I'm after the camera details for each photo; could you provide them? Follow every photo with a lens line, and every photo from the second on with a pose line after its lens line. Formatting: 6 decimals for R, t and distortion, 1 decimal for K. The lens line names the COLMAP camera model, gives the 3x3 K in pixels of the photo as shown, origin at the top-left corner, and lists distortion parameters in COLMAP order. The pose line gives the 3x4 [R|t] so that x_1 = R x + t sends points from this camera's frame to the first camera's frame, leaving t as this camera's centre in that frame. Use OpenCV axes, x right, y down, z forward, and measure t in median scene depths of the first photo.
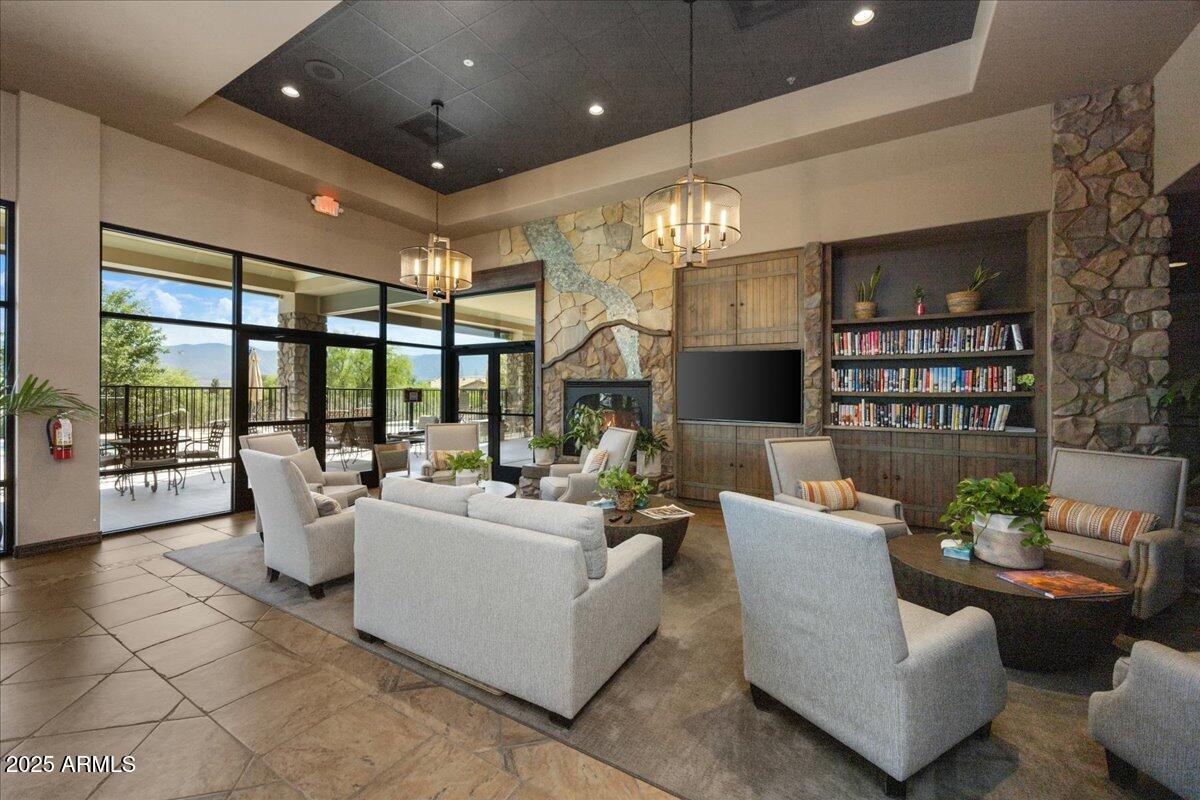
lens RADIAL K [[504.8, 0, 599.2], [0, 504.8, 385.8], [0, 0, 1]] dist [0.000217, -0.000170]
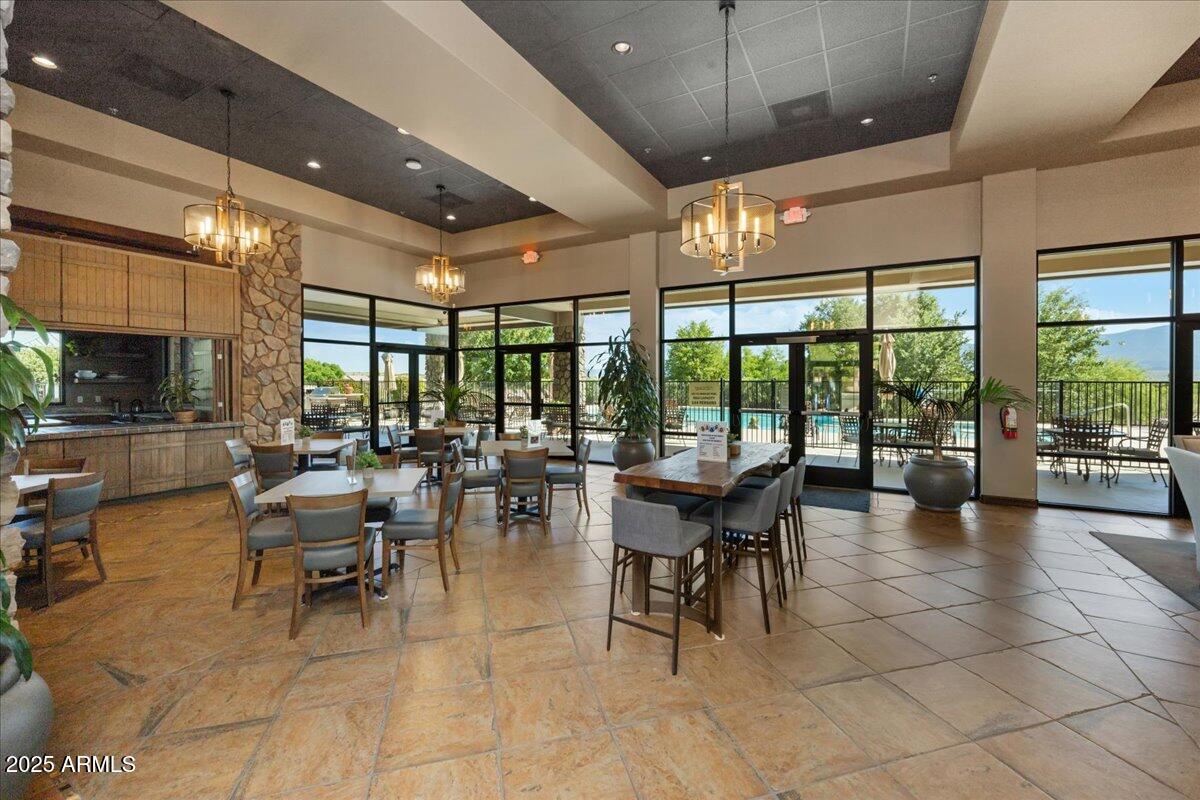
lens RADIAL K [[504.8, 0, 599.2], [0, 504.8, 385.8], [0, 0, 1]] dist [0.000217, -0.000170]
pose [[0.071992, 0.004666, -0.997394, 0.110211], [0.009812, 0.999937, 0.005386, -0.006609], [0.997357, -0.010174, 0.071941, -0.104024]]
